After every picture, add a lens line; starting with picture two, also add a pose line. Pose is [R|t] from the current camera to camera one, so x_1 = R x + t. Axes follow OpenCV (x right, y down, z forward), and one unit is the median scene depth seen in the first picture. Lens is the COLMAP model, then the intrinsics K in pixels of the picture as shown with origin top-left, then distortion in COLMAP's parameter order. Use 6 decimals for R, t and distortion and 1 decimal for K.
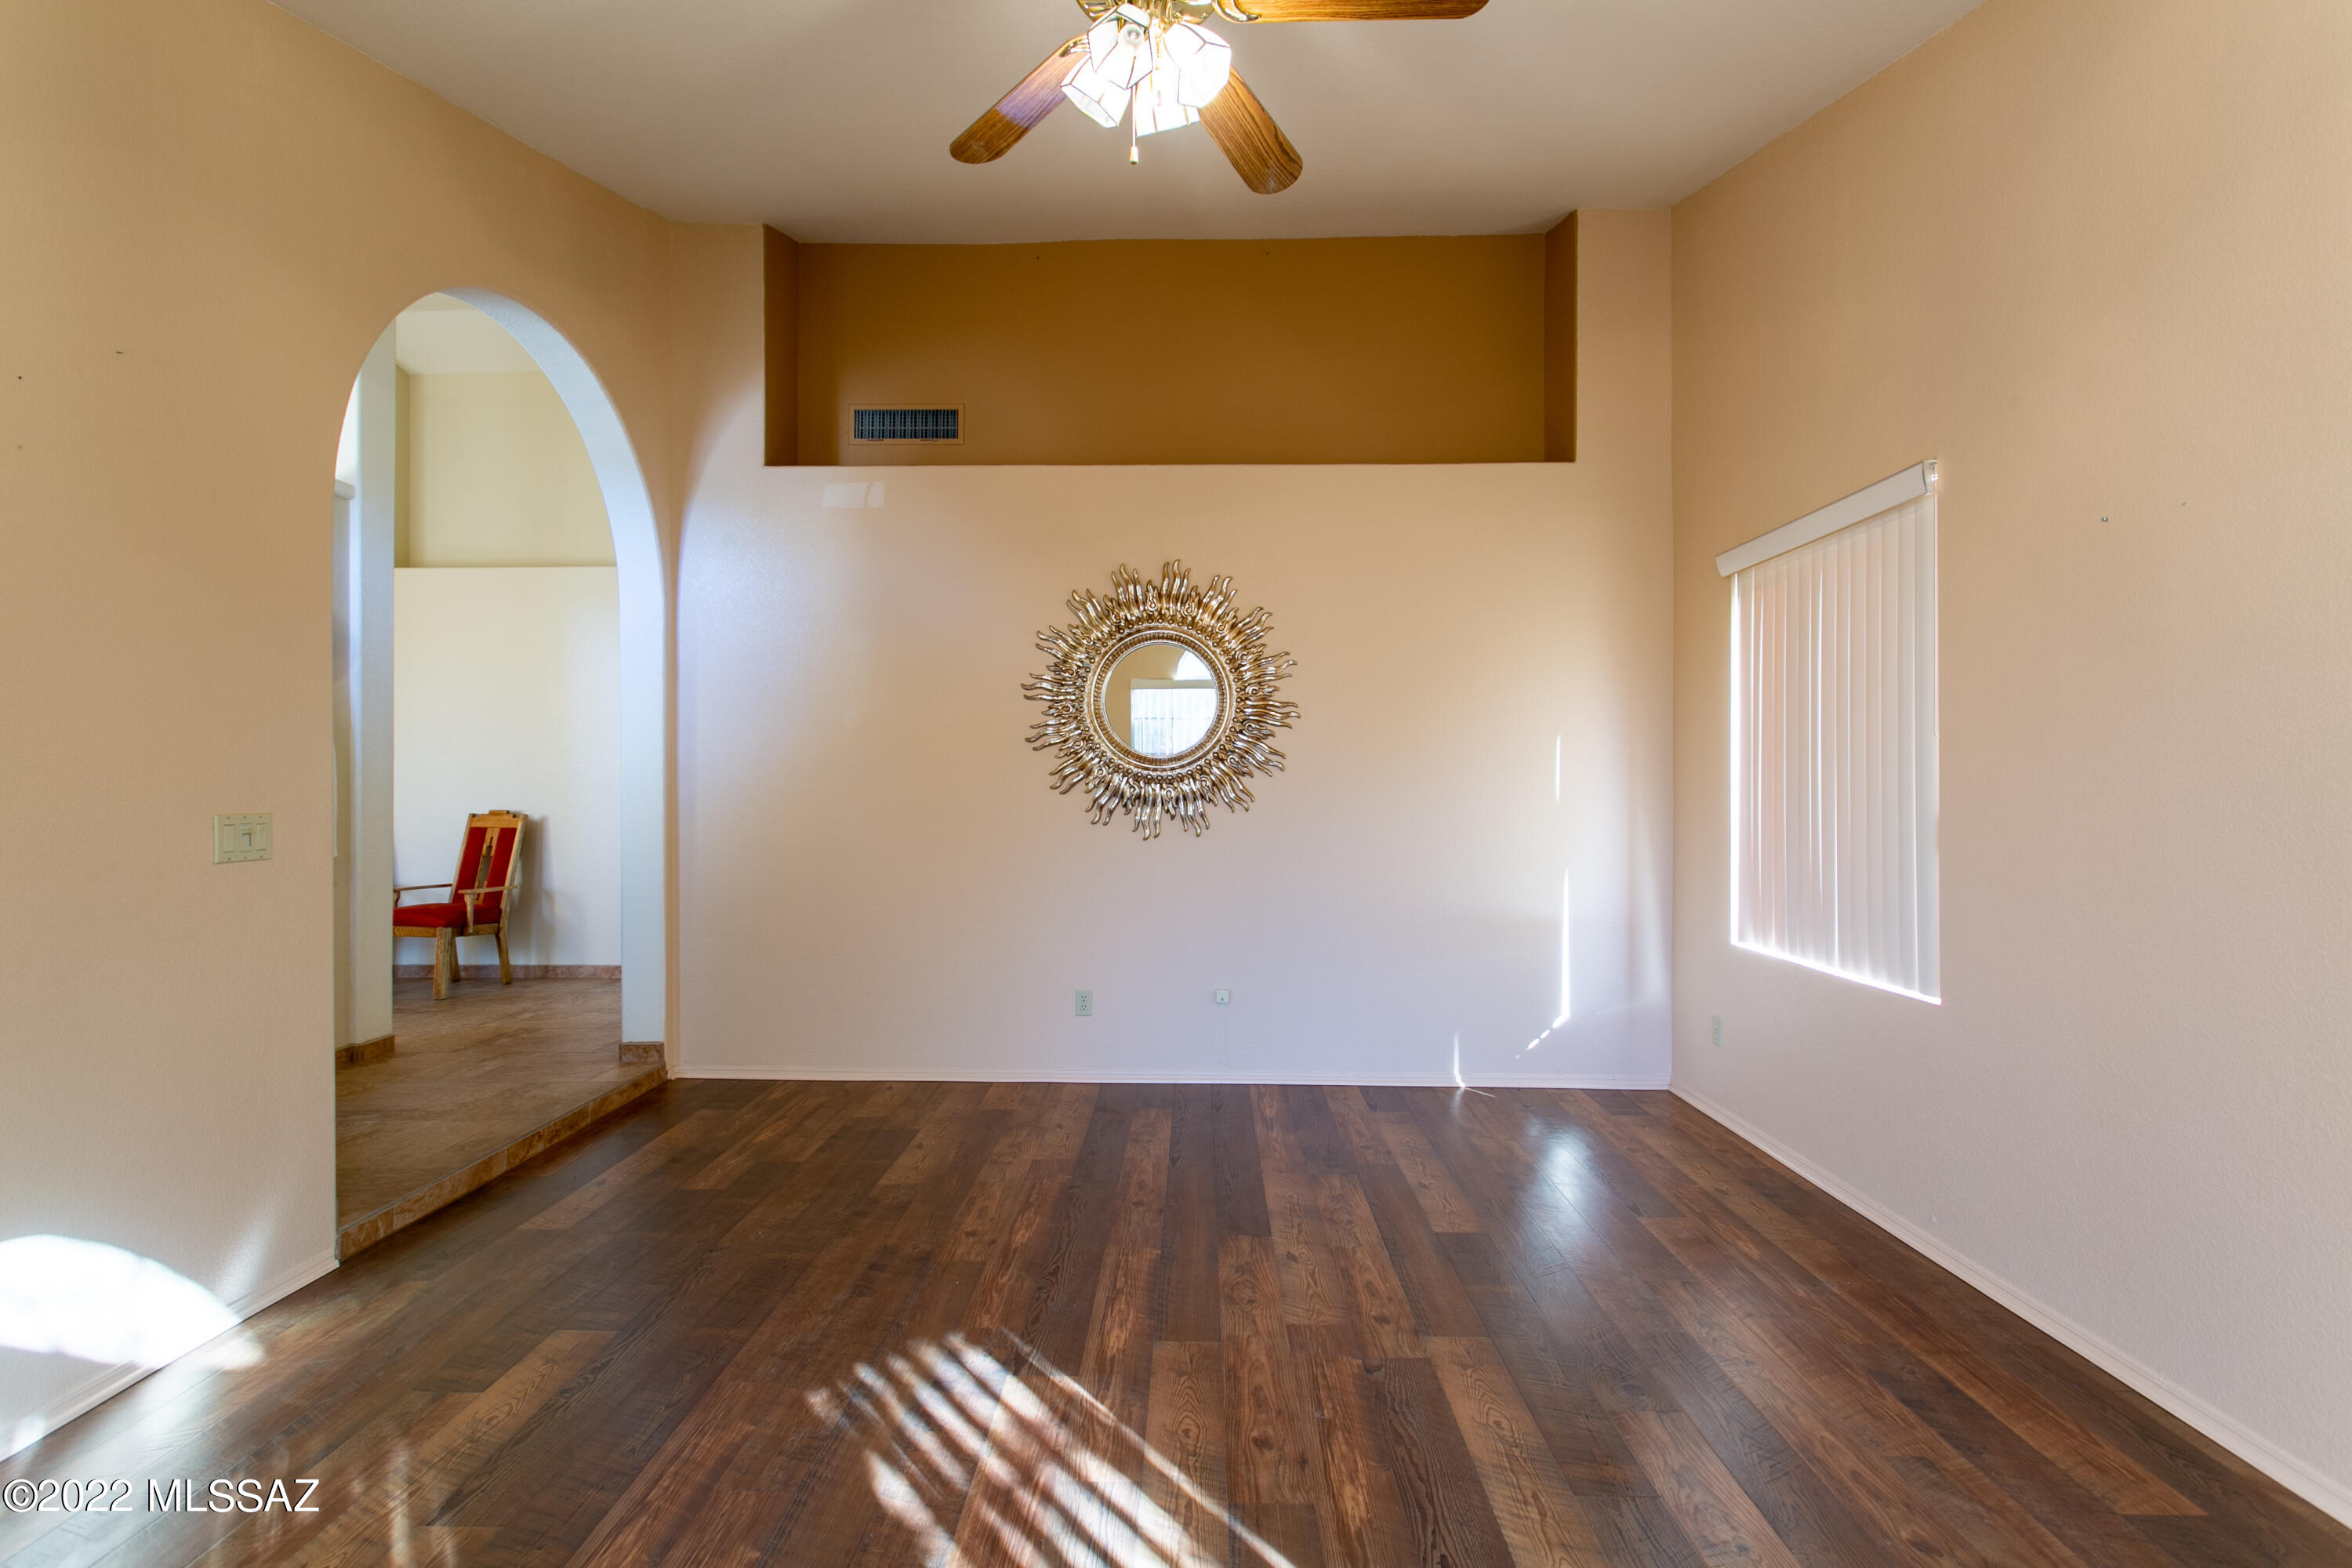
lens RADIAL K [[1111.1, 0, 1166.1], [0, 1111.1, 784.7], [0, 0, 1]] dist [0.000150, -0.000115]
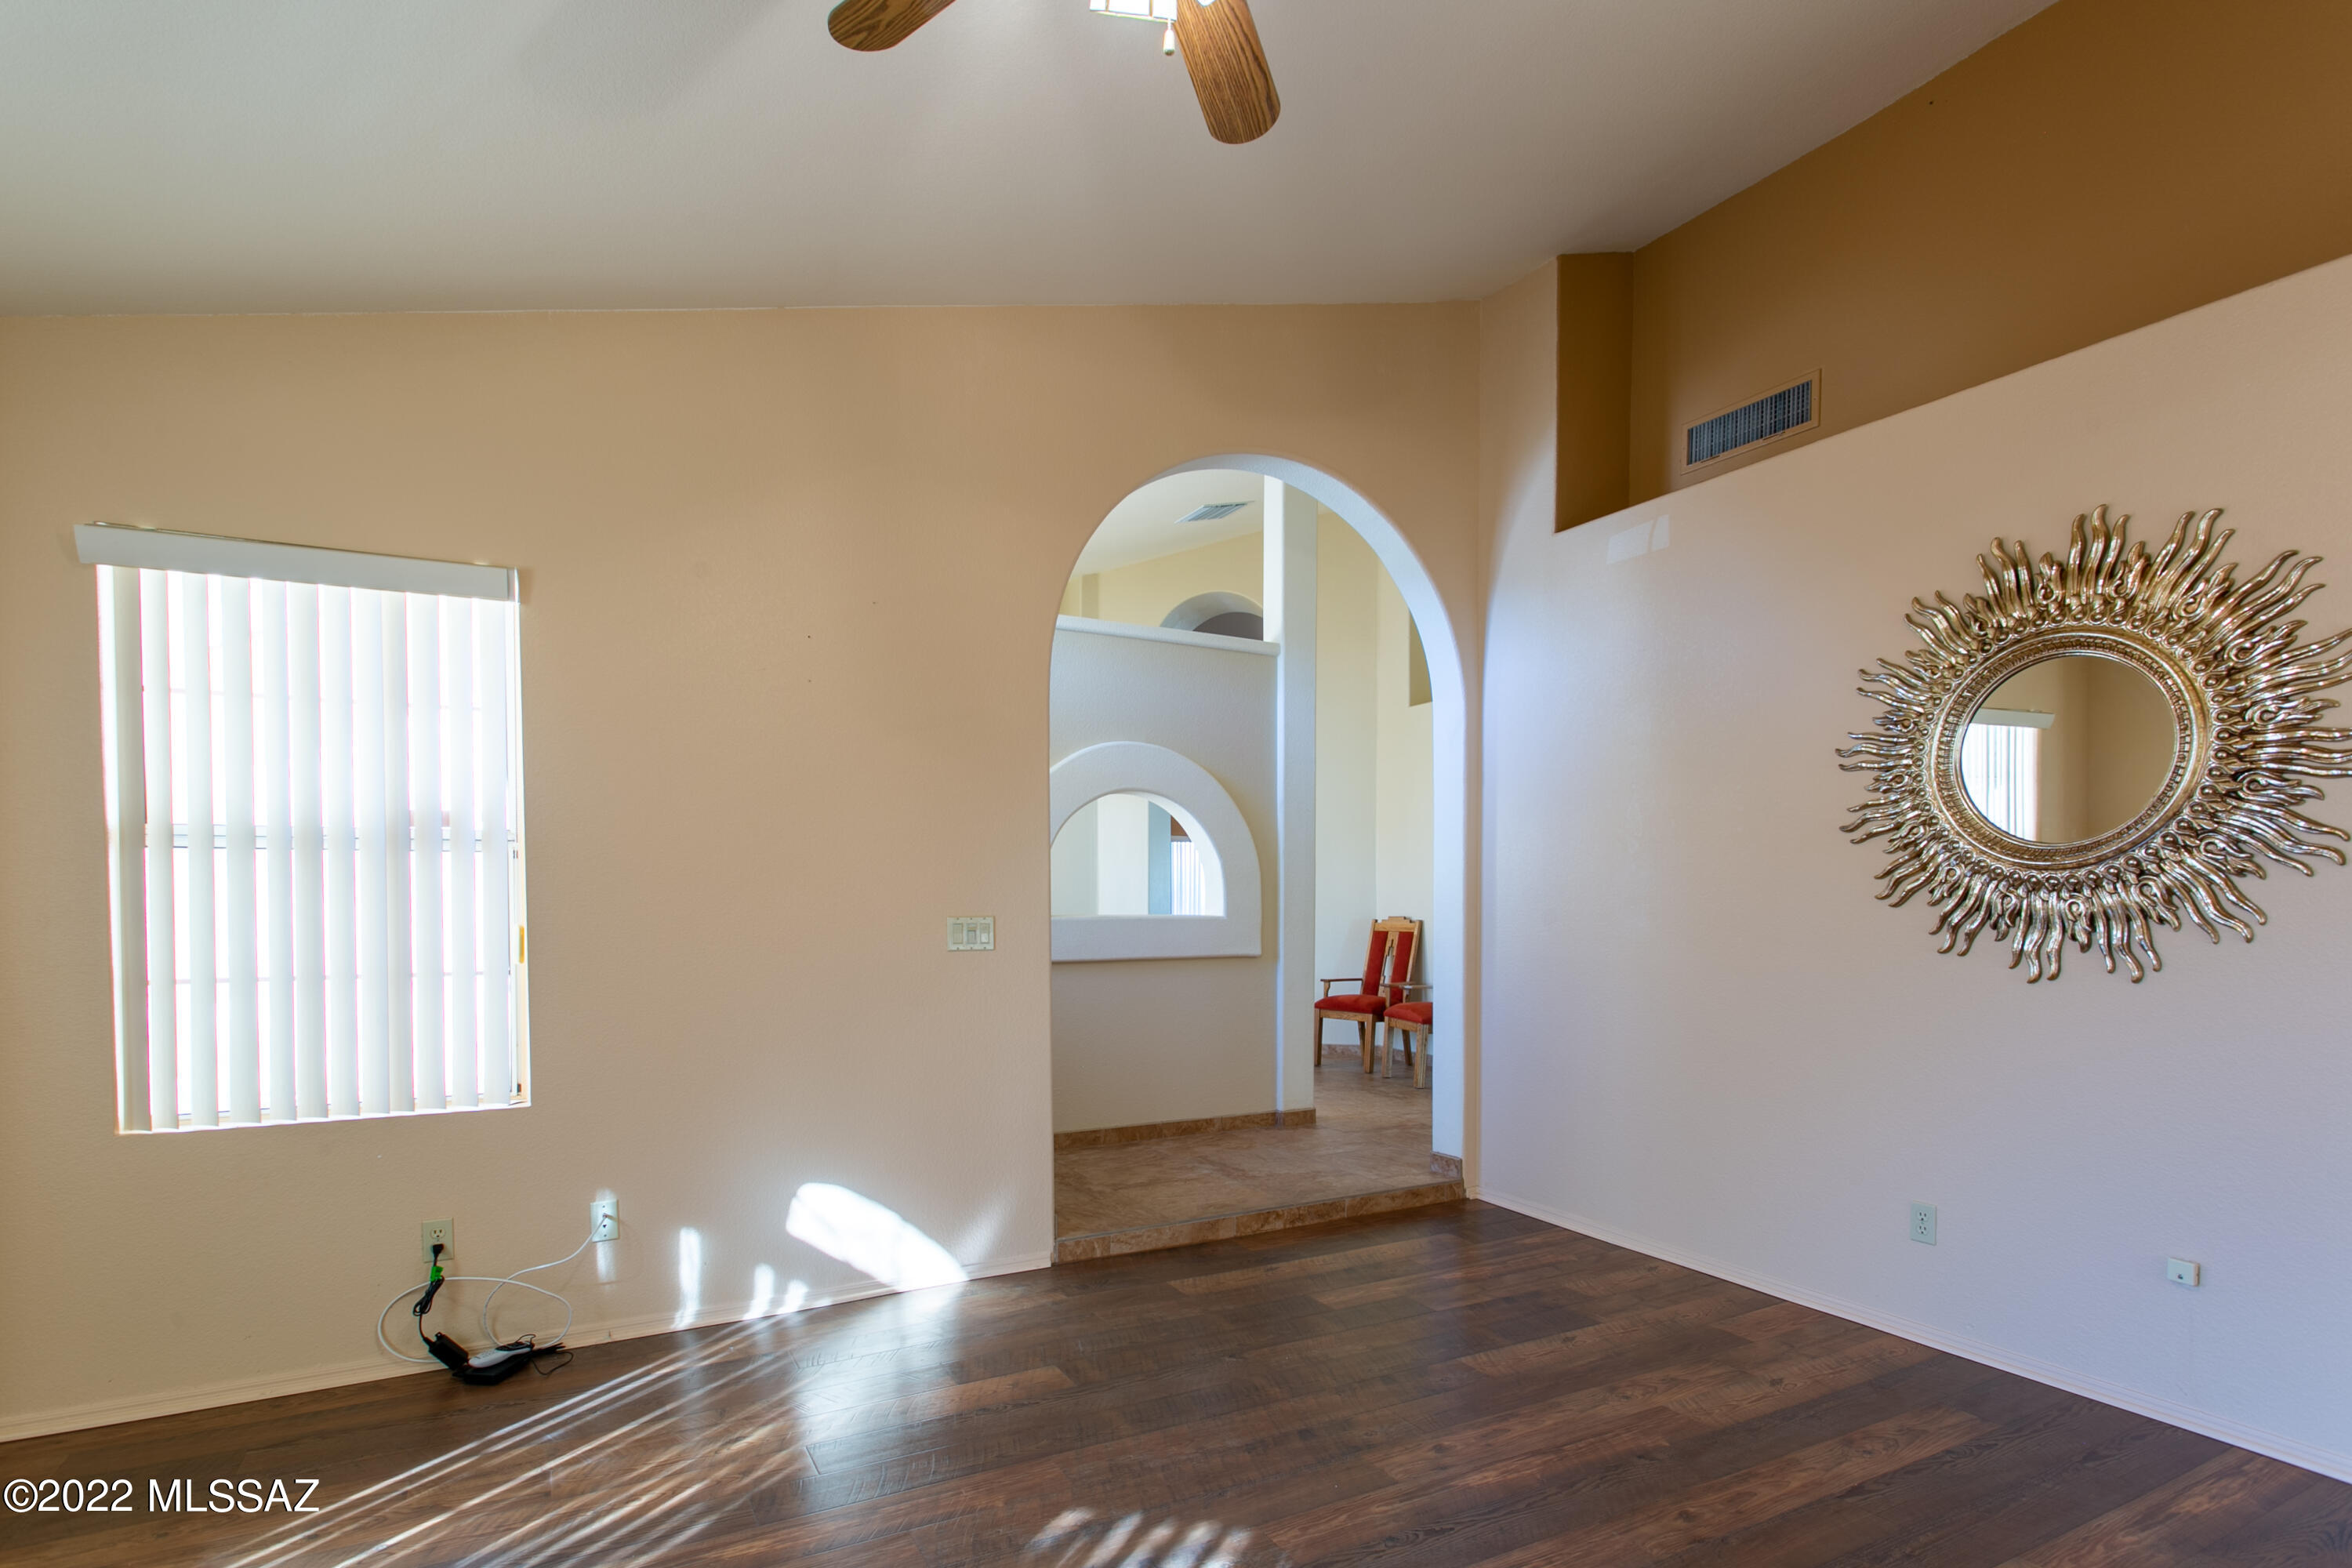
lens RADIAL K [[1175.3, 0, 1177.3], [0, 1175.3, 917.0], [0, 0, 1]] dist [-0.001199, 0.000113]
pose [[0.494266, 0.016869, -0.869147, 0.311712], [0.005402, 0.999733, 0.022476, -0.003844], [0.869294, -0.015804, 0.494043, 0.273559]]
